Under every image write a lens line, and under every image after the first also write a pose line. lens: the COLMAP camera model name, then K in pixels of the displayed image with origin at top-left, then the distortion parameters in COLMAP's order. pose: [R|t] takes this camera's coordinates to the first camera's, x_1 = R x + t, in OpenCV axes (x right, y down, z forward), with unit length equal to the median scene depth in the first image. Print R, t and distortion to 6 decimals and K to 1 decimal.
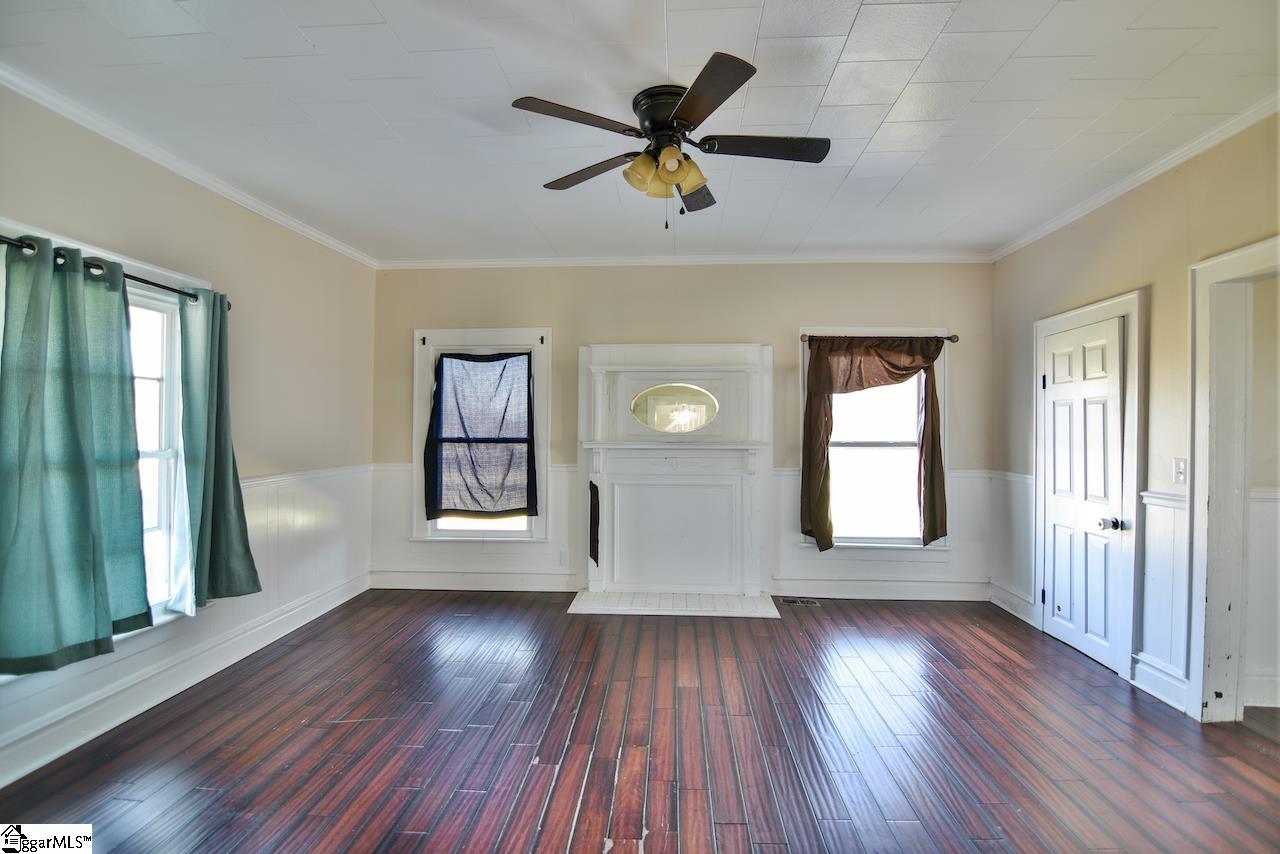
lens RADIAL K [[618.6, 0, 642.7], [0, 618.6, 426.3], [0, 0, 1]] dist [-0.003822, -0.013247]
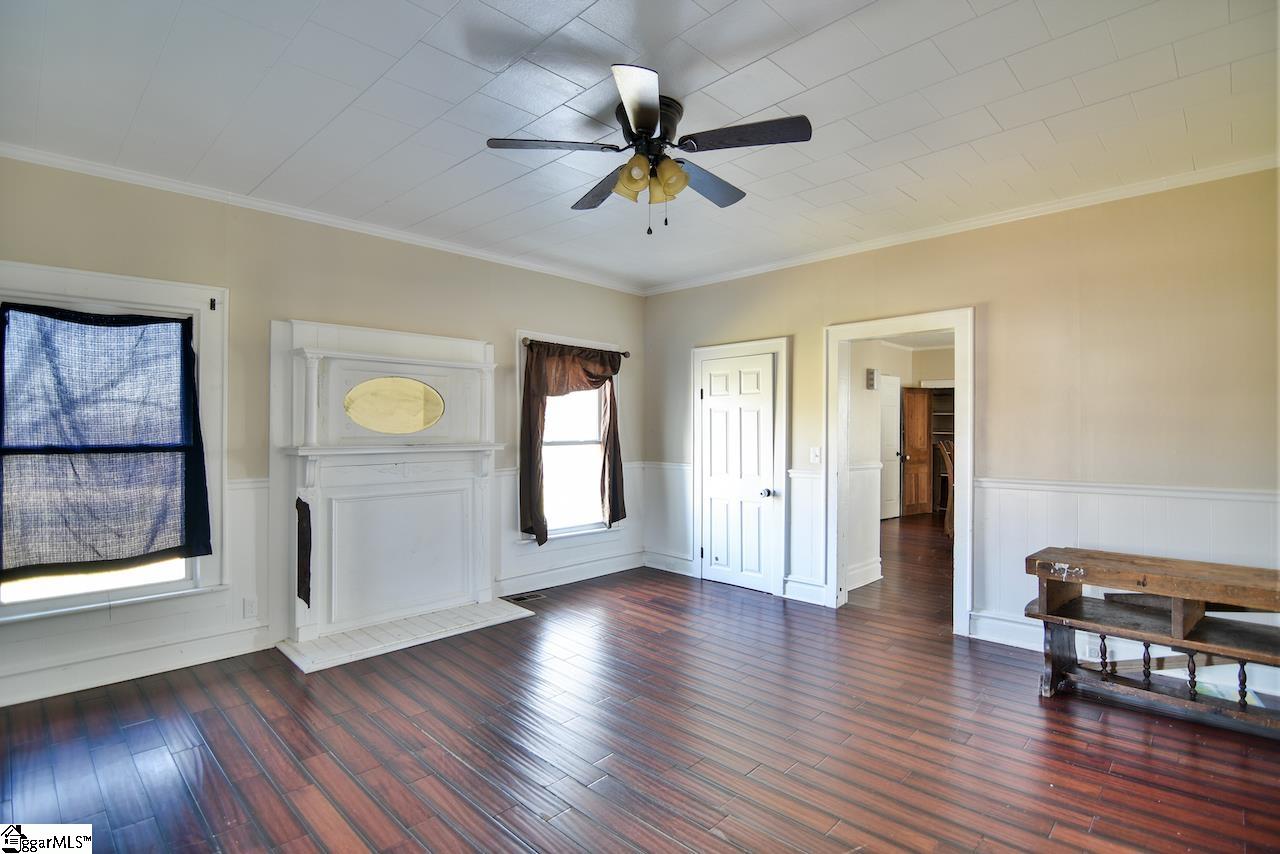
lens RADIAL K [[618.6, 0, 642.7], [0, 618.6, 426.3], [0, 0, 1]] dist [-0.003822, -0.013247]
pose [[0.651932, 0.000436, 0.758277, -0.396733], [-0.000820, 1.000000, 0.000130, -0.001170], [-0.758277, -0.000707, 0.651932, 0.181922]]
